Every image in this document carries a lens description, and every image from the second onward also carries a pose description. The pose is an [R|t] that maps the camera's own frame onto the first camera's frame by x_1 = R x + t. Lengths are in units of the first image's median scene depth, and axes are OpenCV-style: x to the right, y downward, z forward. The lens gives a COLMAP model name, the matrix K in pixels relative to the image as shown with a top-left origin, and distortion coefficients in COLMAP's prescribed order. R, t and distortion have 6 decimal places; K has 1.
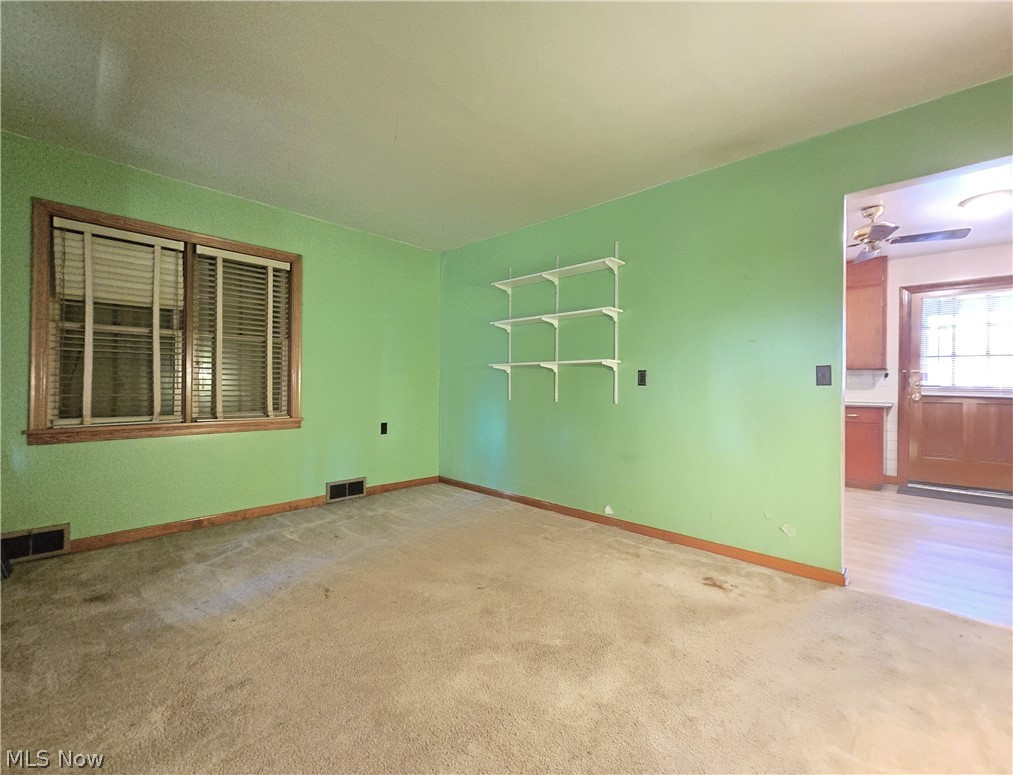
lens RADIAL K [[423.5, 0, 506.5], [0, 423.5, 387.5], [0, 0, 1]] dist [-0.000054, 0.000103]
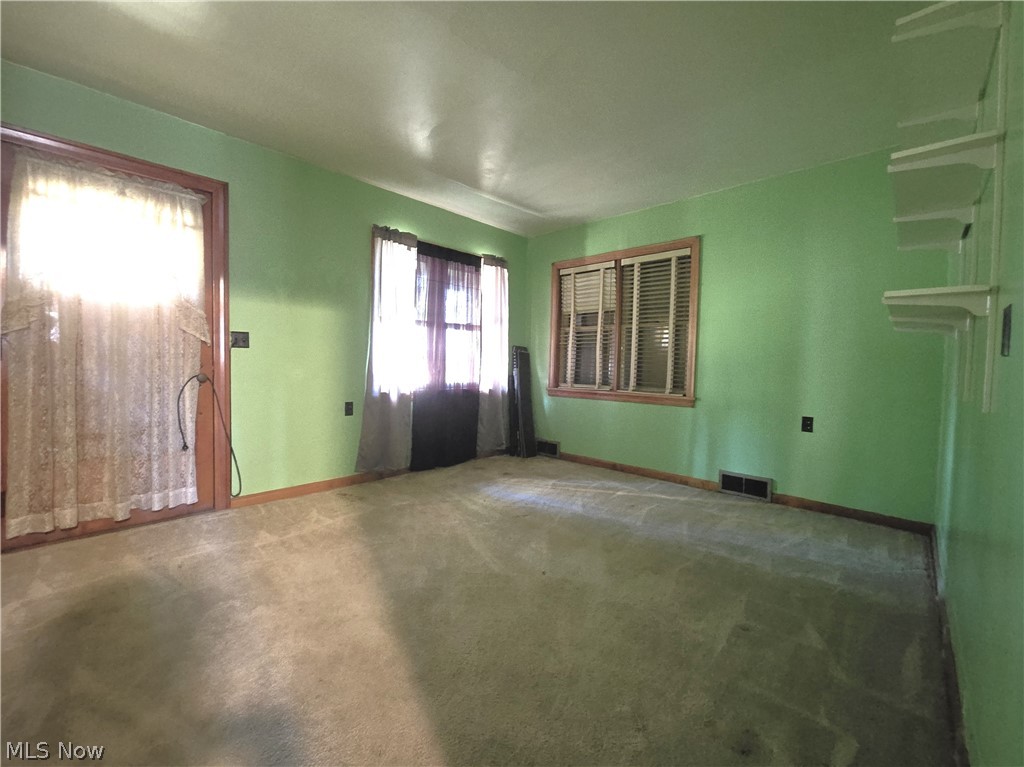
lens RADIAL K [[431.6, 0, 512.0], [0, 431.6, 383.5], [0, 0, 1]] dist [0.000362, -0.000061]
pose [[0.017836, 0.041335, -0.998986, 0.694609], [-0.020962, 0.998941, 0.040959, 0.005749], [0.999621, 0.020210, 0.018684, 0.696876]]
